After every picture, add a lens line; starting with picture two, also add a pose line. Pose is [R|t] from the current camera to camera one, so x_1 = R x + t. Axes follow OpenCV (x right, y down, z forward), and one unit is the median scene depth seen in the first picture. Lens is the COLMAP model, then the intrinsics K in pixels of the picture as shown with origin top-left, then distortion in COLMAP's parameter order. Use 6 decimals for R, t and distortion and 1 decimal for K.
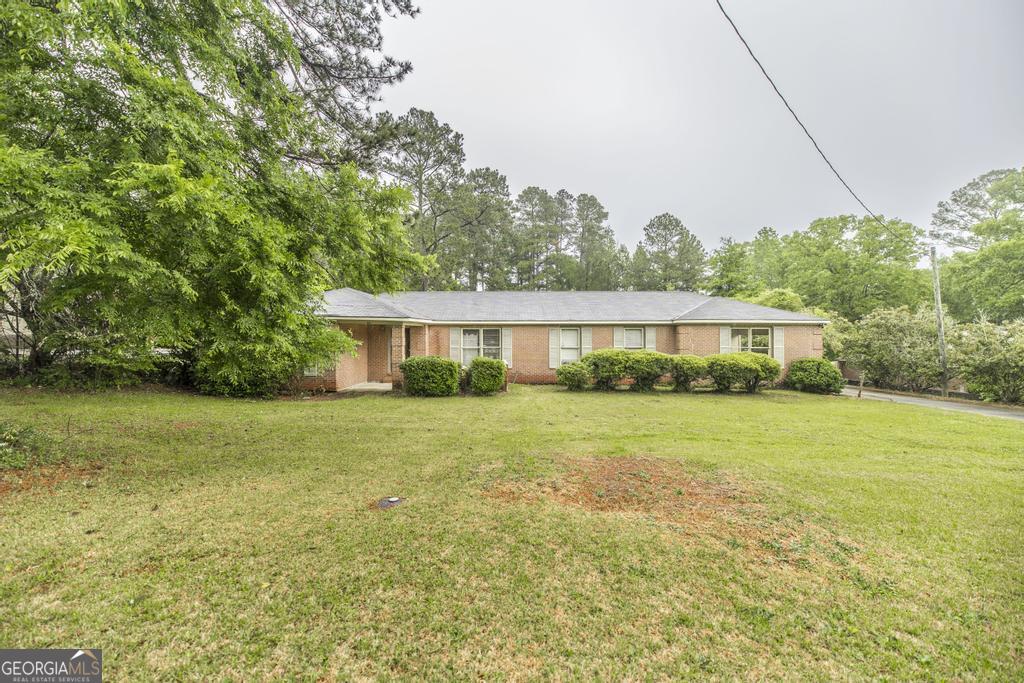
lens RADIAL K [[435.4, 0, 519.9], [0, 435.4, 342.9], [0, 0, 1]] dist [0.000677, 0.000020]
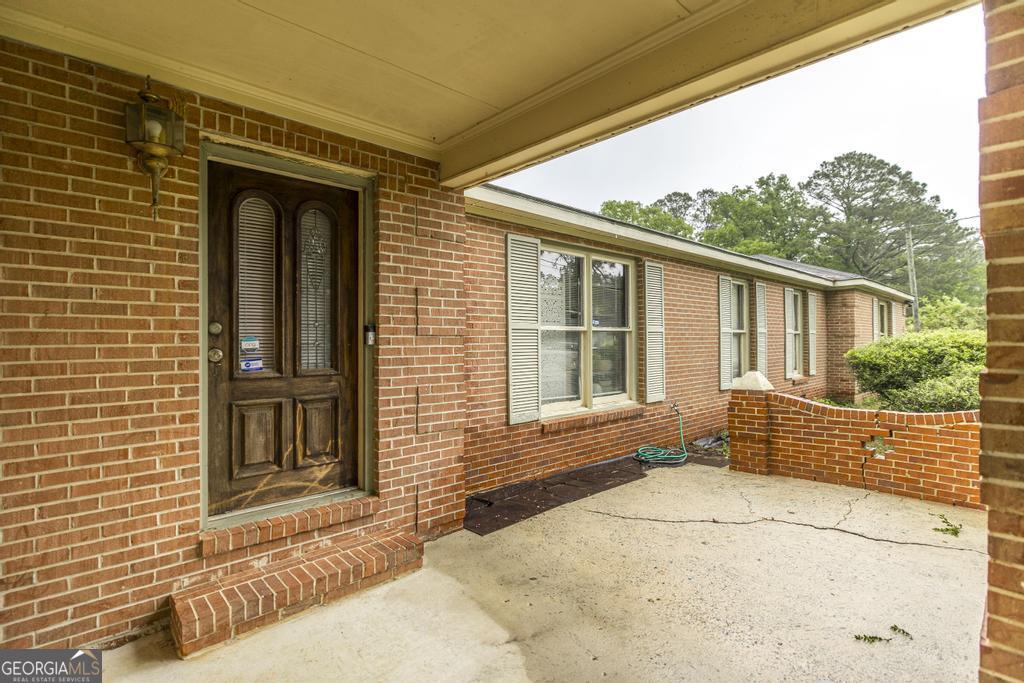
lens RADIAL K [[499.4, 0, 516.9], [0, 499.4, 340.2], [0, 0, 1]] dist [-0.003262, -0.000546]
pose [[0.726447, -0.003777, 0.687212, -0.321851], [0.010154, 0.999935, -0.005239, 0.017623], [-0.687148, 0.010784, 0.726438, 0.823413]]
